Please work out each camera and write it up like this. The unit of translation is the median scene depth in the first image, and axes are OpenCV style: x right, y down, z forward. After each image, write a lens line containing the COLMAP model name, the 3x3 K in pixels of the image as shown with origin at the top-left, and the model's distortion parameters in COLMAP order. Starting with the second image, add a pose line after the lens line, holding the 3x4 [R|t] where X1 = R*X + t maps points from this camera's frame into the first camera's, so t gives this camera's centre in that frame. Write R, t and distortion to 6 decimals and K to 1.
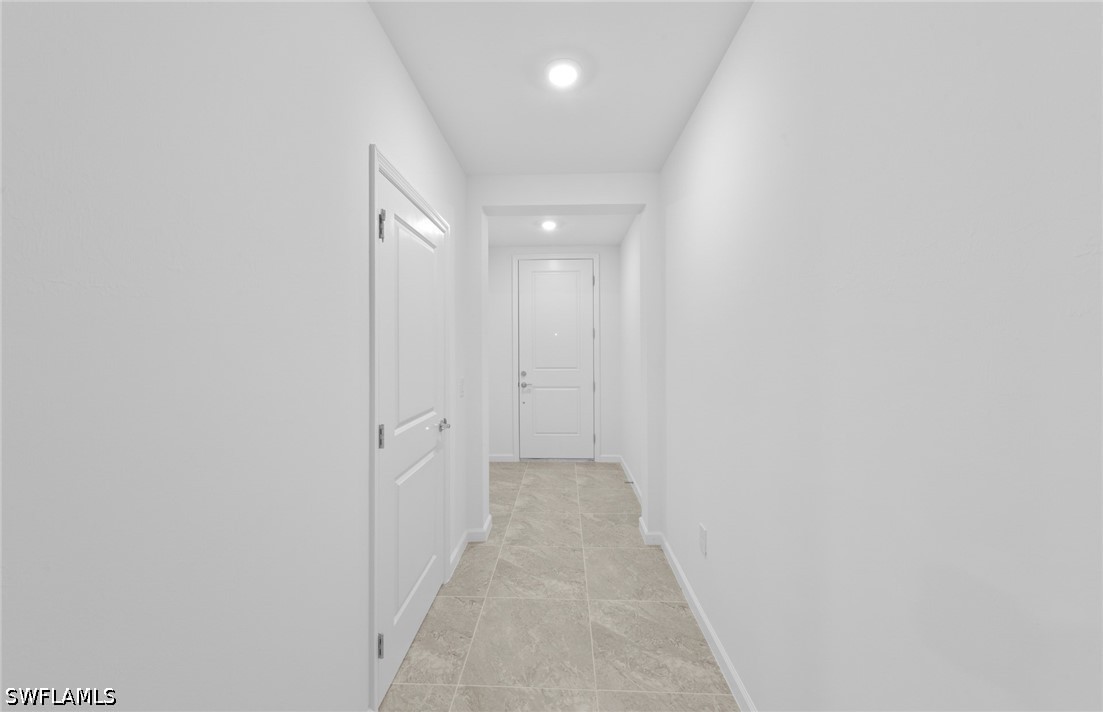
lens RADIAL K [[398.9, 0, 551.5], [0, 398.9, 356.0], [0, 0, 1]] dist [0.001216, 0.000103]
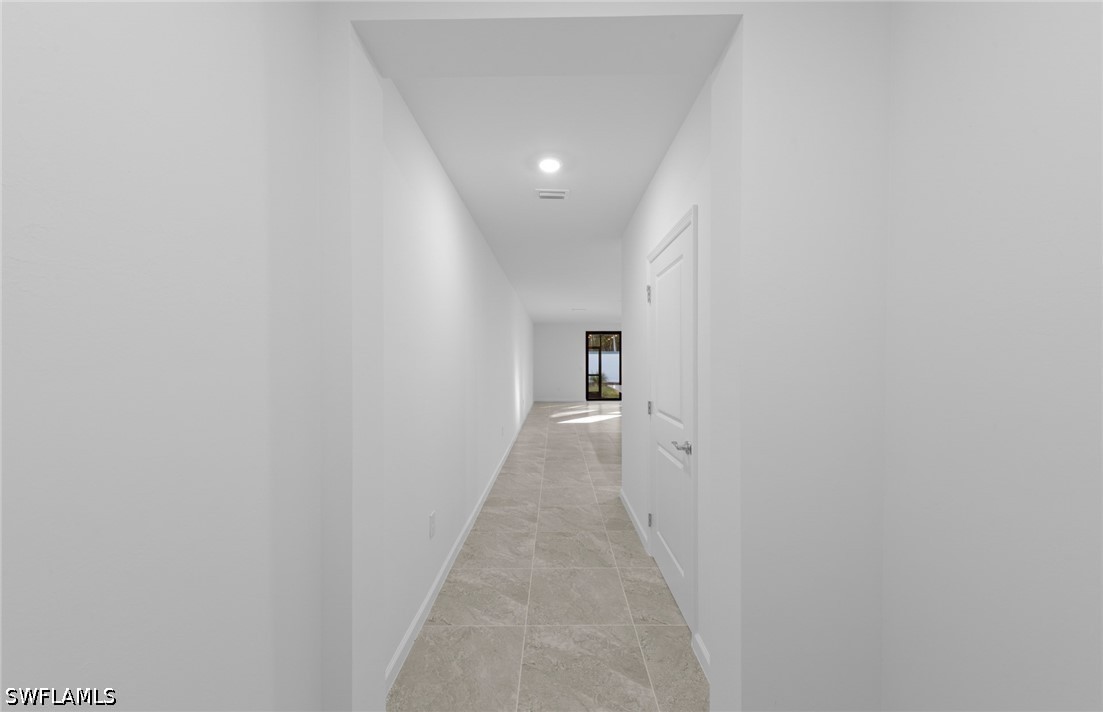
lens RADIAL K [[398.9, 0, 551.5], [0, 398.9, 356.0], [0, 0, 1]] dist [0.001216, 0.000103]
pose [[-0.999765, 0.001263, -0.021632, 0.049667], [0.001069, 0.999959, 0.008973, -0.040567], [0.021642, 0.008948, -0.999726, 1.942341]]
